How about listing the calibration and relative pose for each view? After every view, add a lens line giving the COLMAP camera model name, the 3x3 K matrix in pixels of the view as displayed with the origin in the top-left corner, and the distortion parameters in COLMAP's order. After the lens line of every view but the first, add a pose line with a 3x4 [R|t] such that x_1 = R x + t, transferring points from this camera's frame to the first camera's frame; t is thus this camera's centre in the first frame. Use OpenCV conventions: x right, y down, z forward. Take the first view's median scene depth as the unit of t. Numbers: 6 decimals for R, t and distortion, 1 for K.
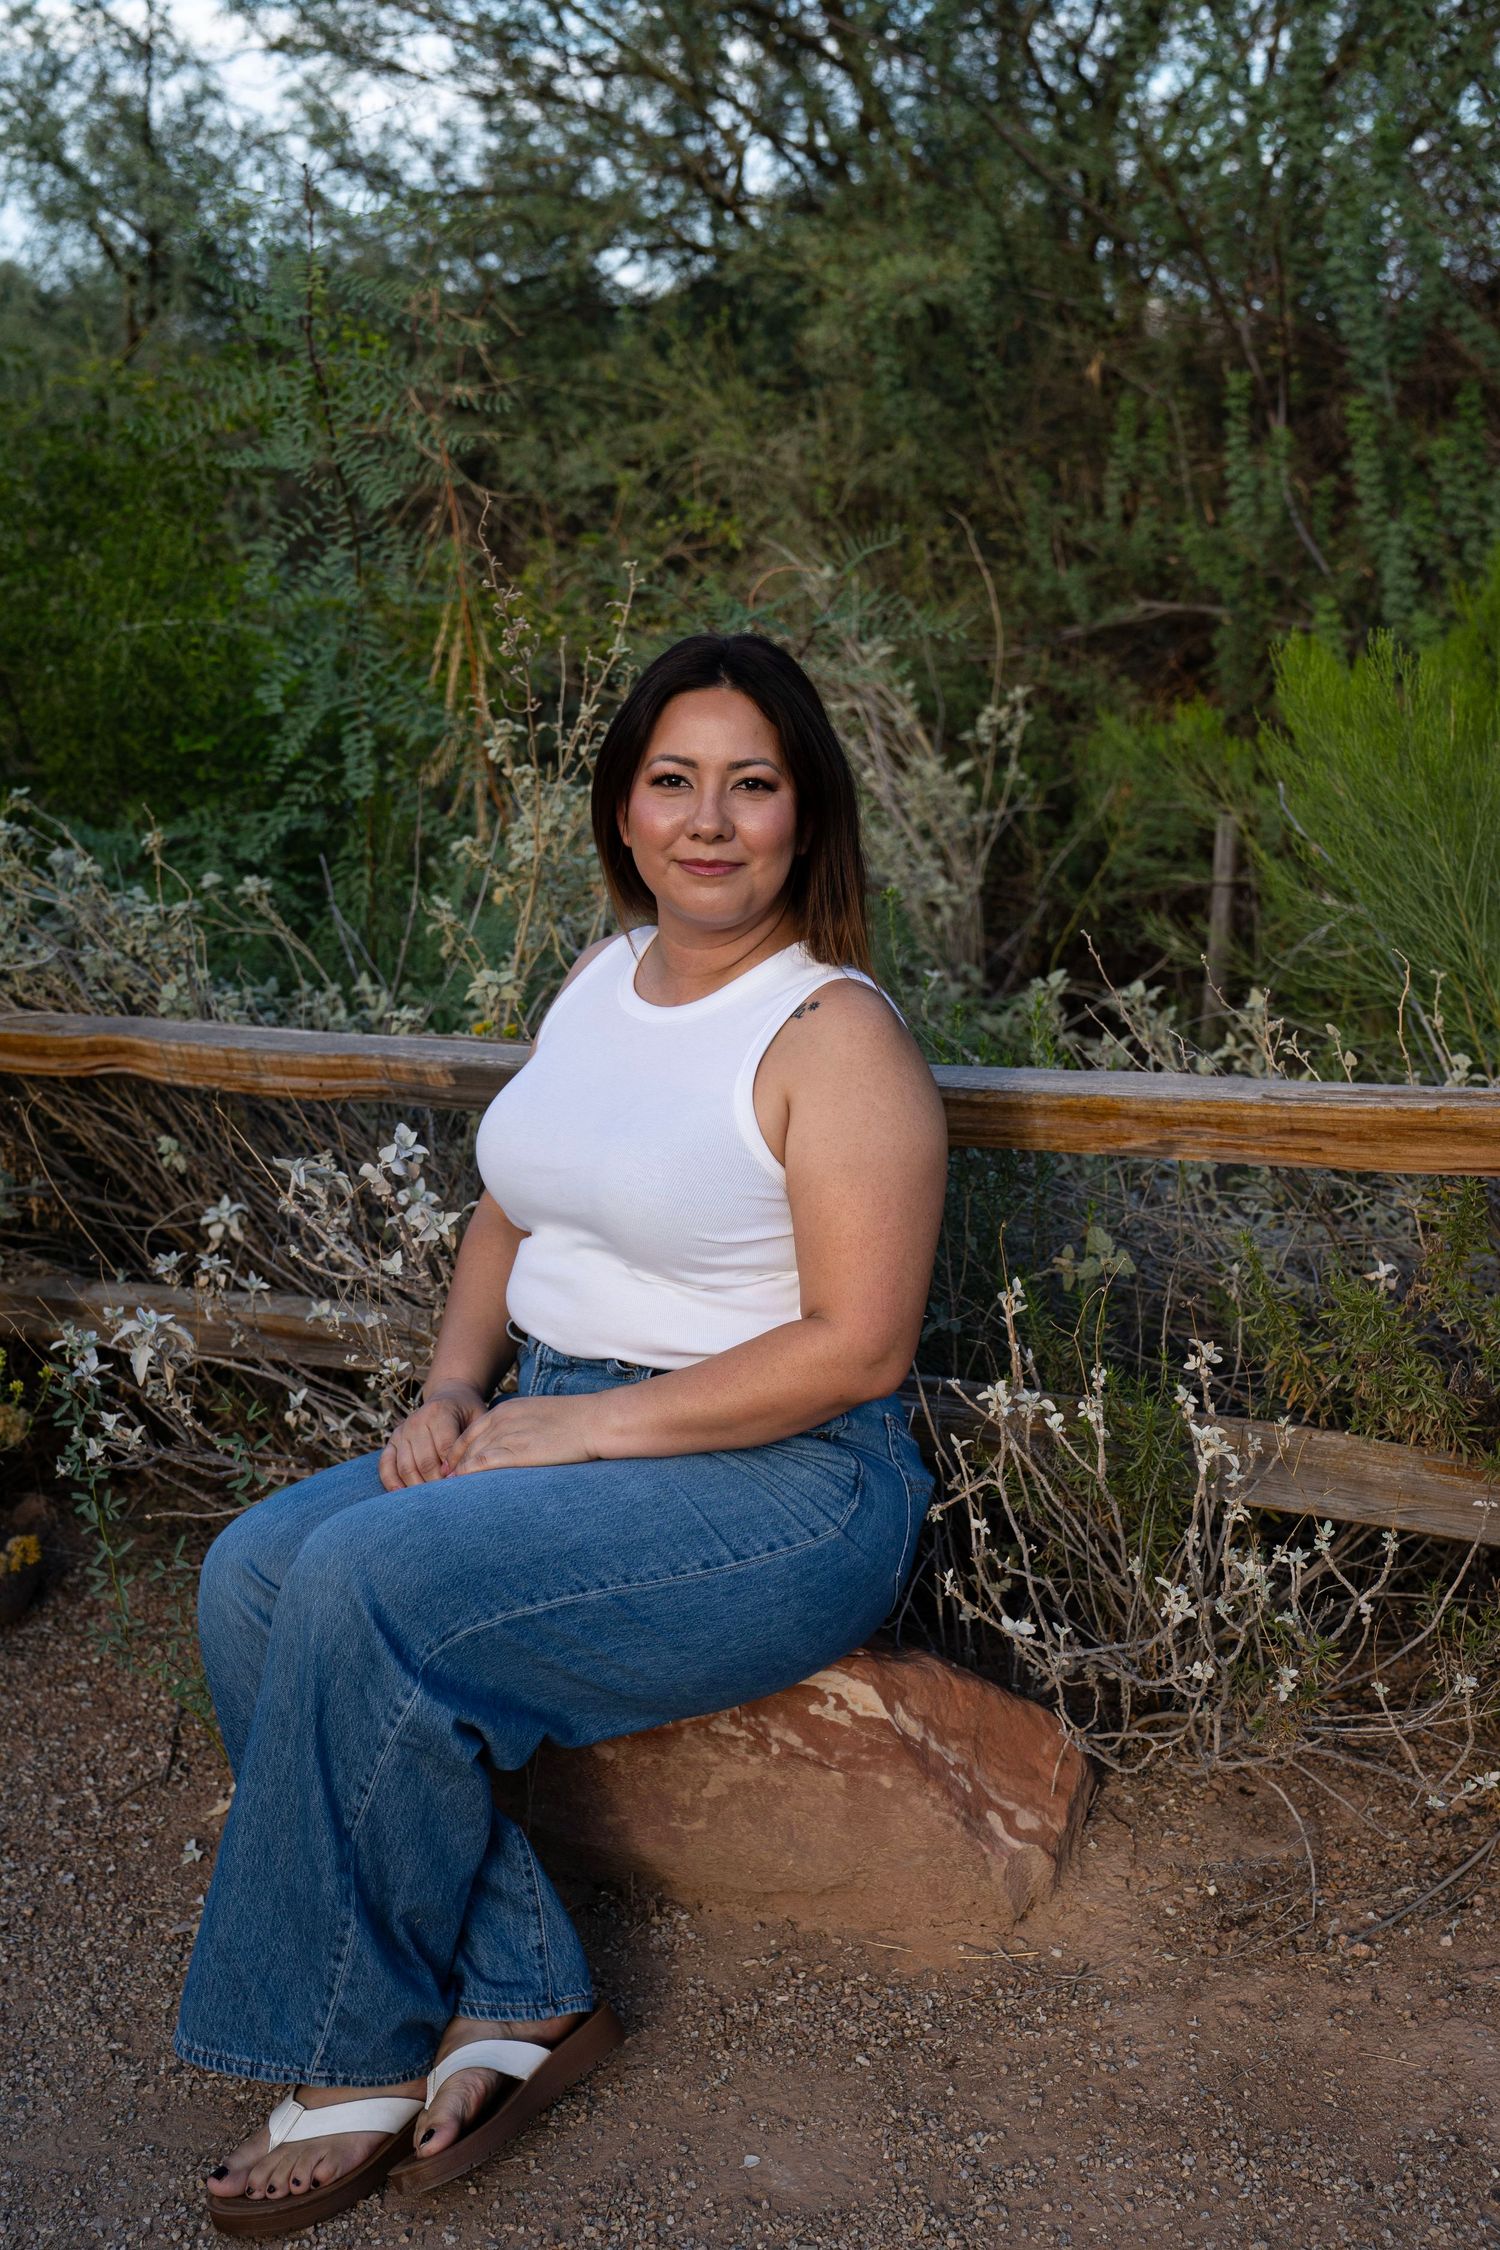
lens RADIAL K [[2868.5, 0, 764.7], [0, 2868.5, 1139.4], [0, 0, 1]] dist [0.139616, 0.000000]
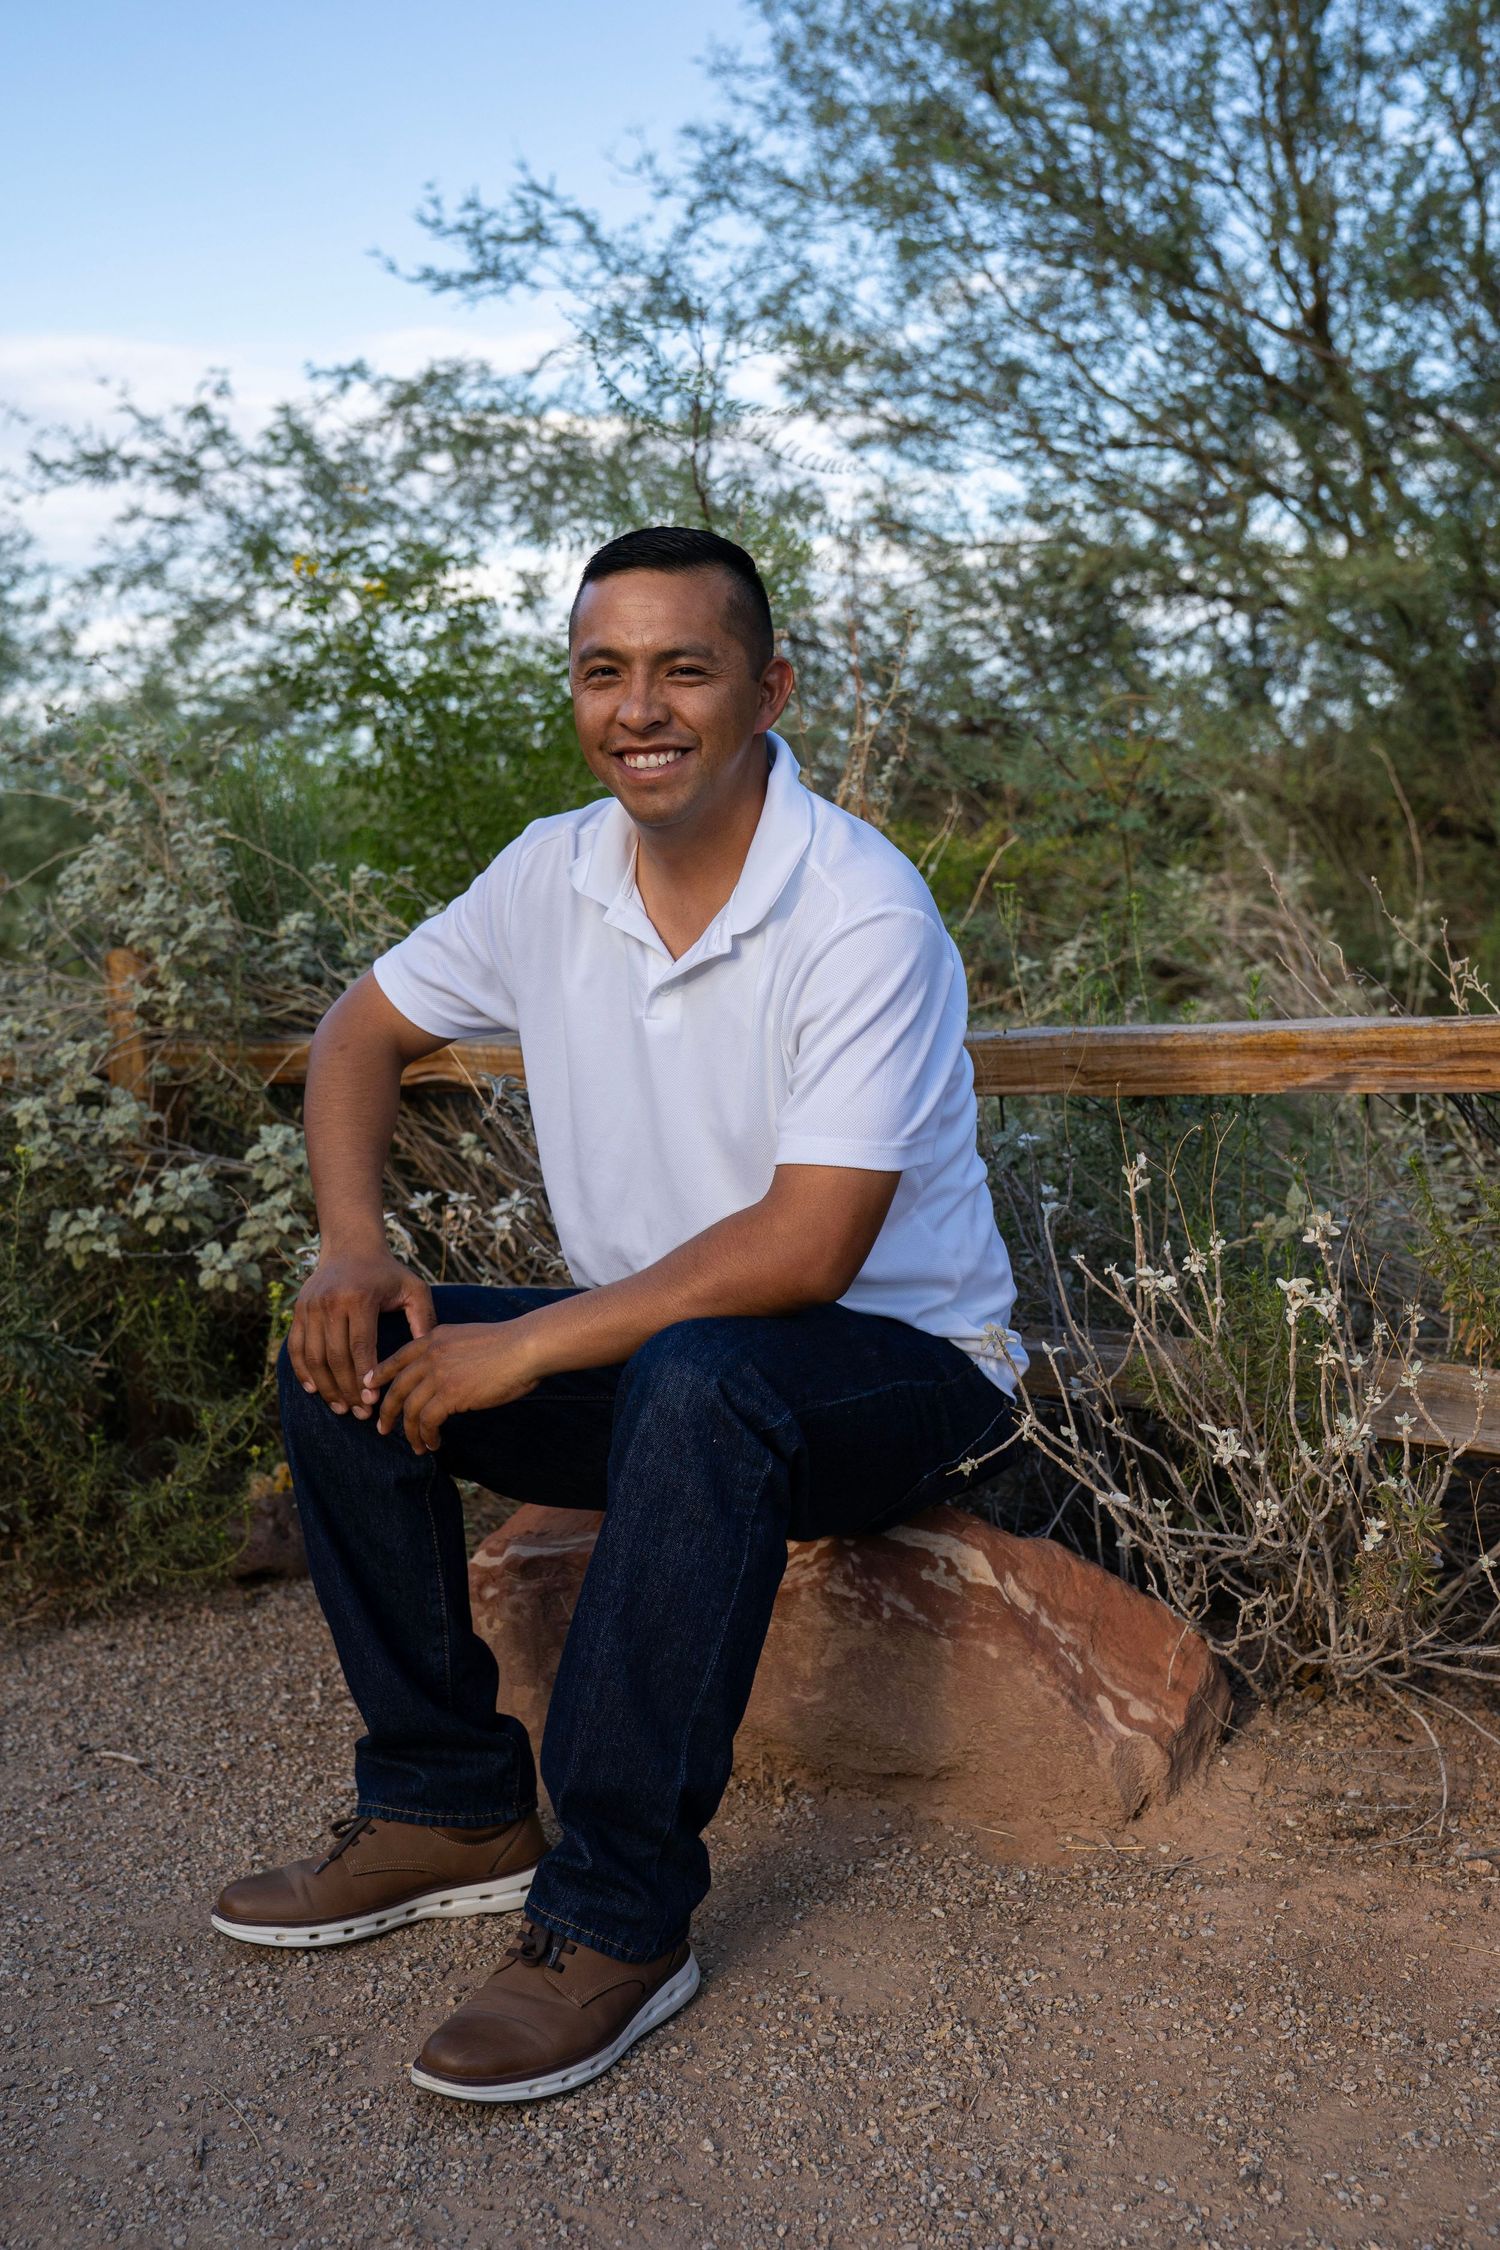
lens RADIAL K [[2716.4, 0, 748.3], [0, 2716.4, 1126.4], [0, 0, 1]] dist [0.096551, 0.000000]
pose [[0.976843, 0.033636, -0.211298, 0.152639], [-0.063392, 0.988724, -0.135672, 0.176508], [0.204352, 0.145925, 0.967960, 0.045103]]
